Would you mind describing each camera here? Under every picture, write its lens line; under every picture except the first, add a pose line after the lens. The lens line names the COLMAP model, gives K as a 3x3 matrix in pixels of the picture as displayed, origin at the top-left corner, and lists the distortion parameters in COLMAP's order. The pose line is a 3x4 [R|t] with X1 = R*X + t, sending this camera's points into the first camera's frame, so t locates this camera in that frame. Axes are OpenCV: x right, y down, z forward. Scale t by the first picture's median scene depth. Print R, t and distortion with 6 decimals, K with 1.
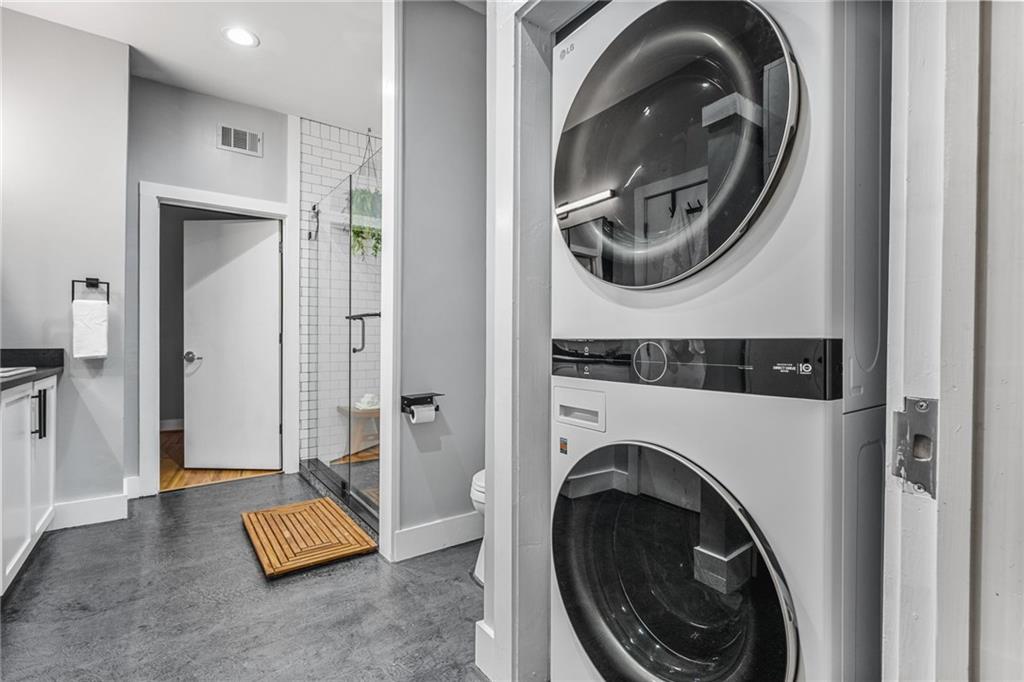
lens RADIAL K [[466.2, 0, 509.9], [0, 466.2, 340.5], [0, 0, 1]] dist [-0.000507, -0.000367]
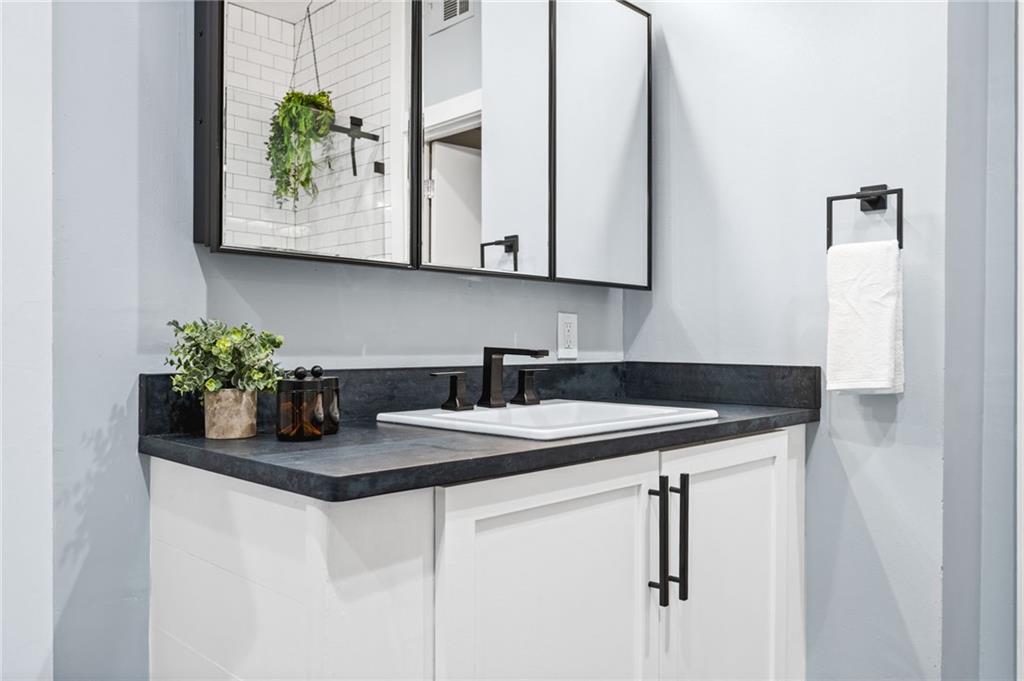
lens RADIAL K [[768.0, 0, 497.7], [0, 768.0, 350.0], [0, 0, 1]] dist [-0.007750, -0.001811]
pose [[0.162911, 0.004023, -0.986633, -0.319182], [-0.004706, 0.999983, 0.003300, 0.001844], [0.986630, 0.004106, 0.162927, 0.587067]]
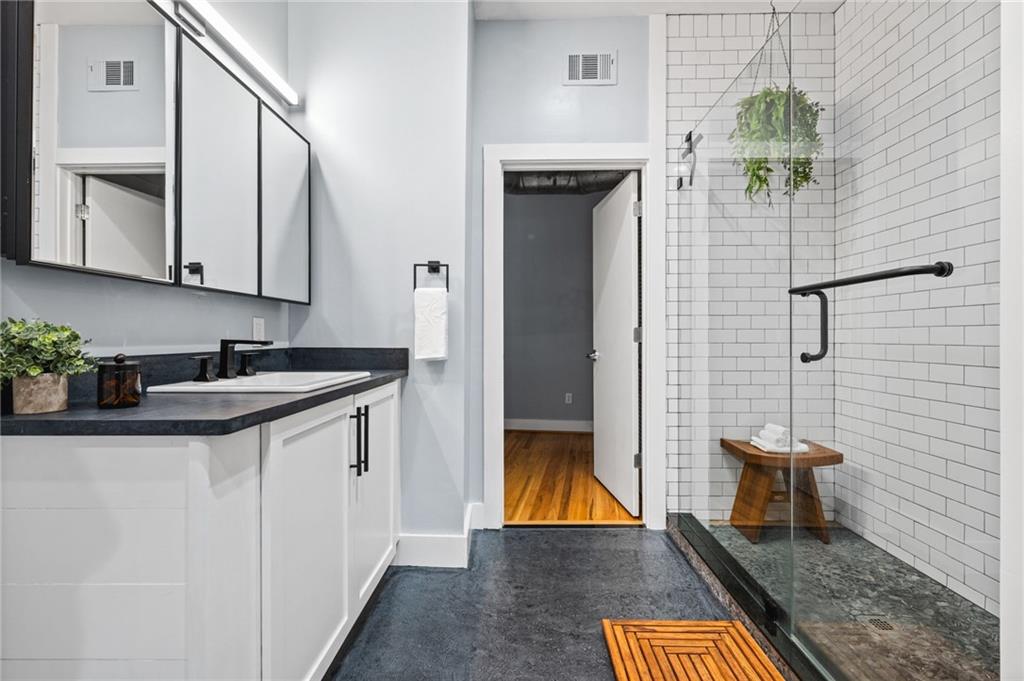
lens RADIAL K [[466.2, 0, 525.2], [0, 466.2, 332.7], [0, 0, 1]] dist [-0.000507, -0.000367]
pose [[0.809453, -0.008224, -0.587127, -0.293237], [0.000914, 0.999918, -0.012745, 0.001128], [0.587184, 0.009780, 0.809394, 0.437764]]
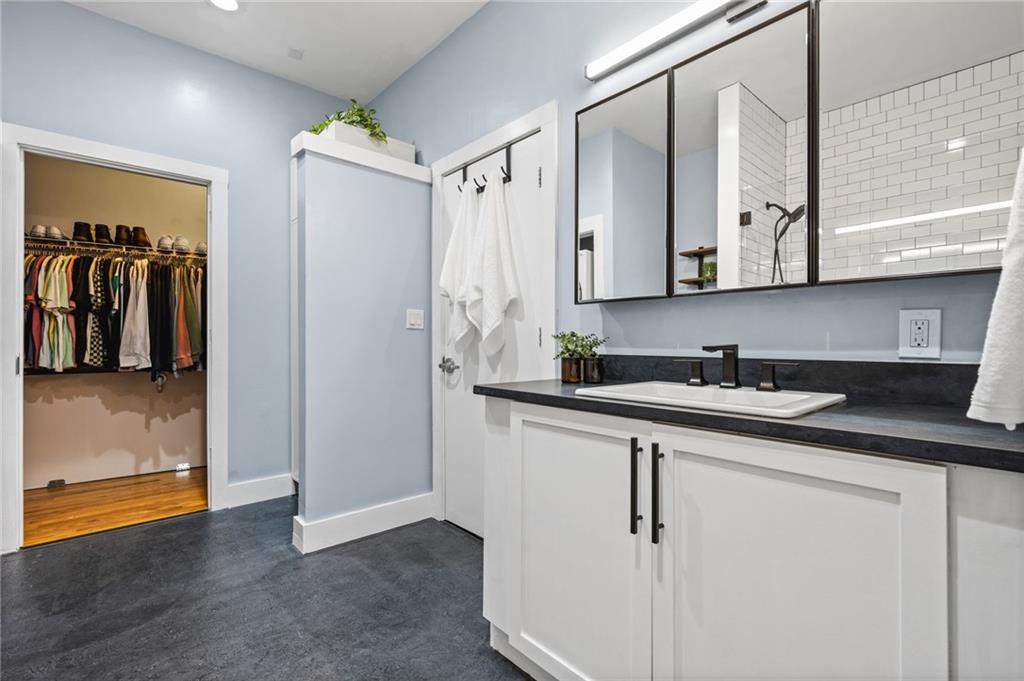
lens RADIAL K [[466.2, 0, 515.9], [0, 466.2, 340.8], [0, 0, 1]] dist [-0.000507, -0.000367]
pose [[-0.994597, -0.007072, -0.103569, -0.631573], [-0.007066, 0.999975, -0.000424, -0.000318], [0.103570, 0.000310, -0.994622, 1.152076]]
